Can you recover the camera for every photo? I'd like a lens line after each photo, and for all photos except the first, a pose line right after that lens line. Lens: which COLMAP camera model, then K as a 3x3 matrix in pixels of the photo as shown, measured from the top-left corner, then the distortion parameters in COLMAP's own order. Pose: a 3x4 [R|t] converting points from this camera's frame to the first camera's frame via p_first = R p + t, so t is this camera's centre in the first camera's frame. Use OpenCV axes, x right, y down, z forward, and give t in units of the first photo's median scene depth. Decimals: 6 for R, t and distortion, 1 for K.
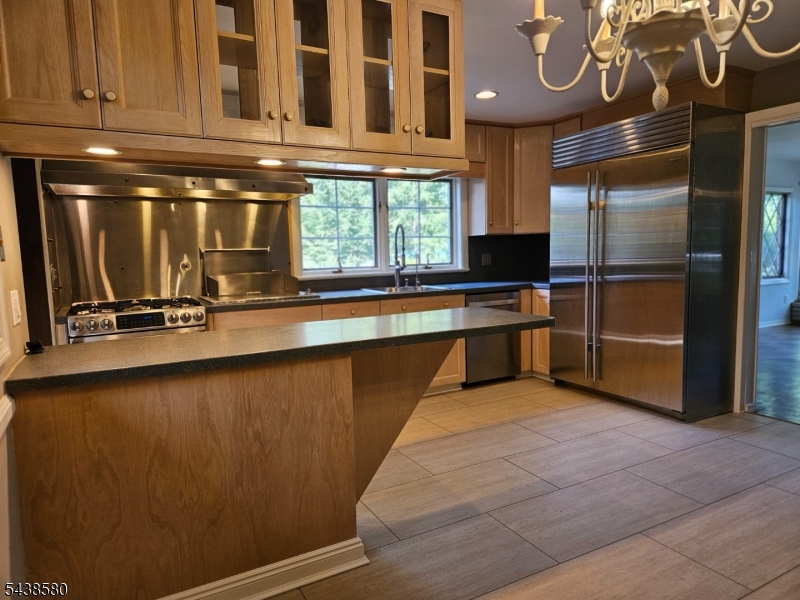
lens RADIAL K [[539.7, 0, 401.5], [0, 539.7, 302.6], [0, 0, 1]] dist [0.054167, -0.006411]
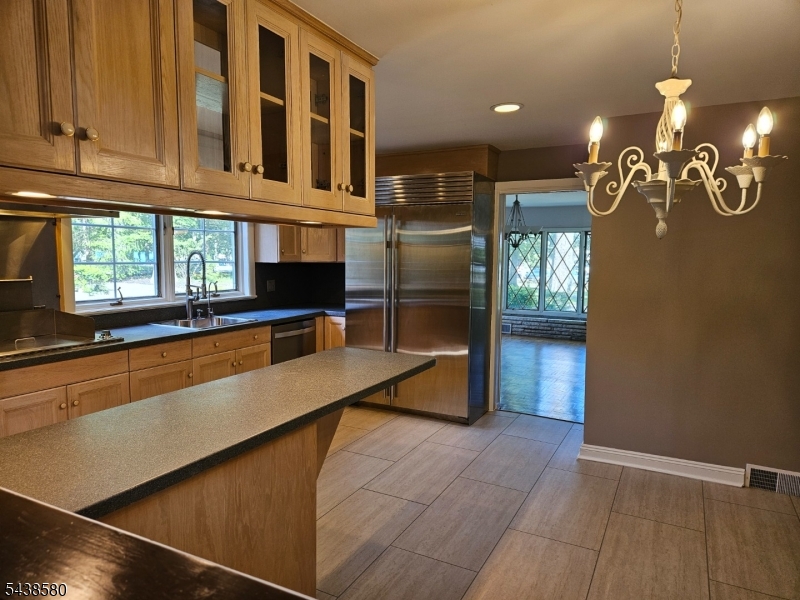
lens RADIAL K [[539.7, 0, 401.5], [0, 539.7, 302.6], [0, 0, 1]] dist [0.054167, -0.006411]
pose [[0.831588, -0.017749, 0.555109, -0.288774], [0.021745, 0.999763, -0.000609, -0.063401], [-0.554967, 0.012577, 0.831777, 0.062103]]
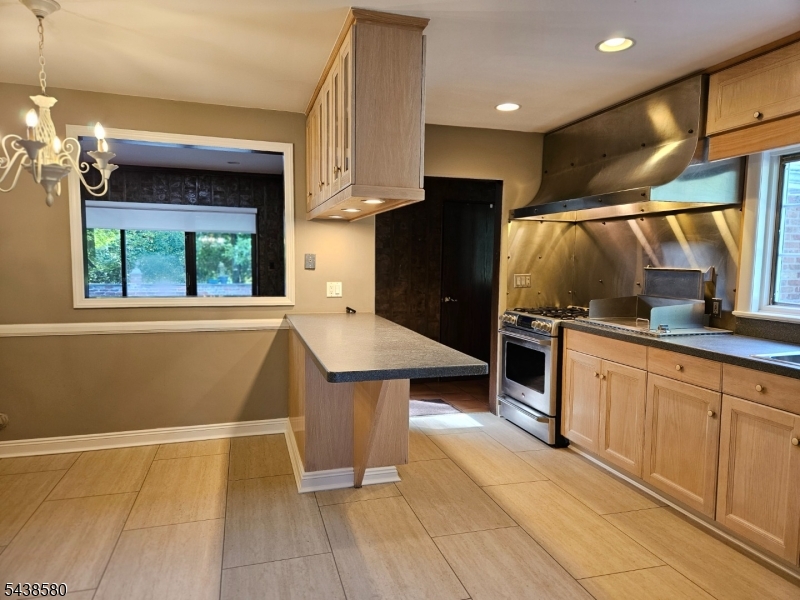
lens RADIAL K [[539.7, 0, 401.5], [0, 539.7, 302.6], [0, 0, 1]] dist [0.054167, -0.006411]
pose [[-0.217344, 0.102503, -0.970698, 0.708271], [-0.104029, 0.986374, 0.127451, -0.126211], [0.970536, 0.128681, -0.203720, 0.878156]]
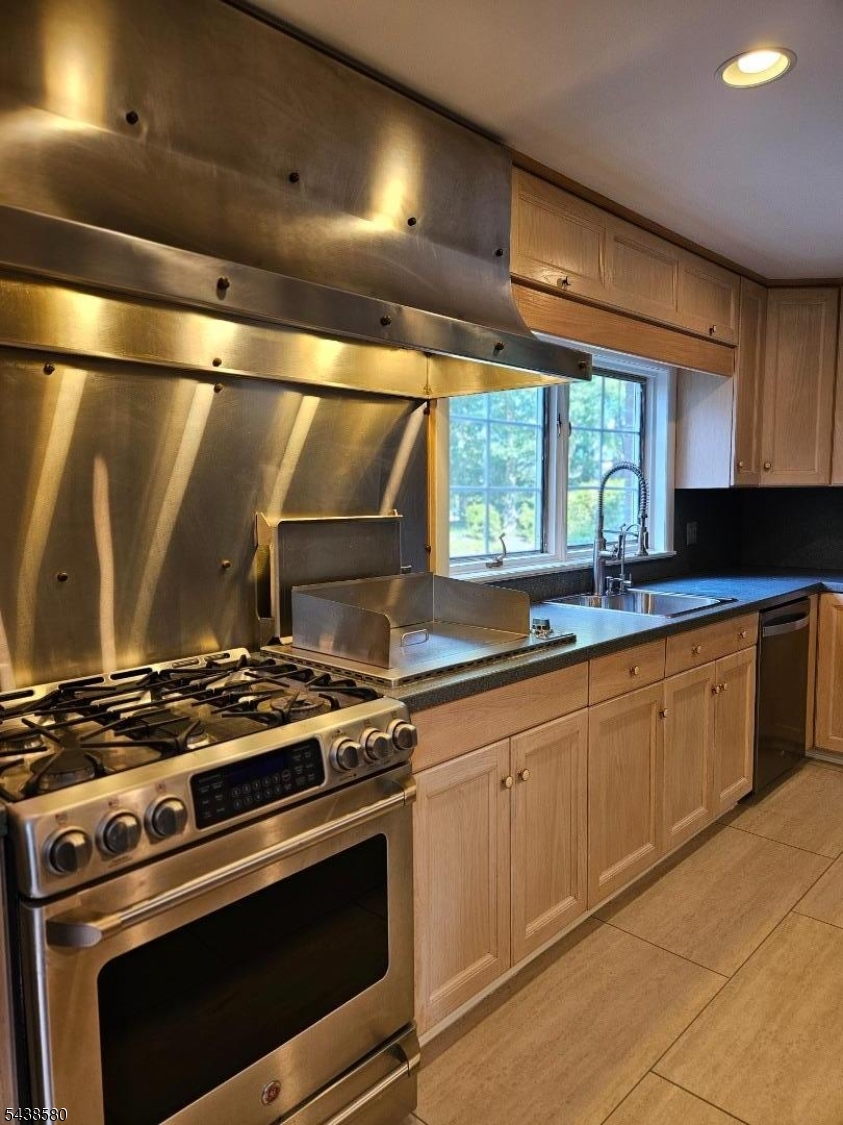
lens RADIAL K [[757.6, 0, 421.5], [0, 757.6, 562.5], [0, 0, 1]] dist [0.043034, 0.000026]
pose [[0.958028, -0.006009, 0.286611, -0.462937], [0.008825, 0.999925, -0.008533, -0.069462], [-0.286538, 0.010704, 0.958009, 0.537027]]
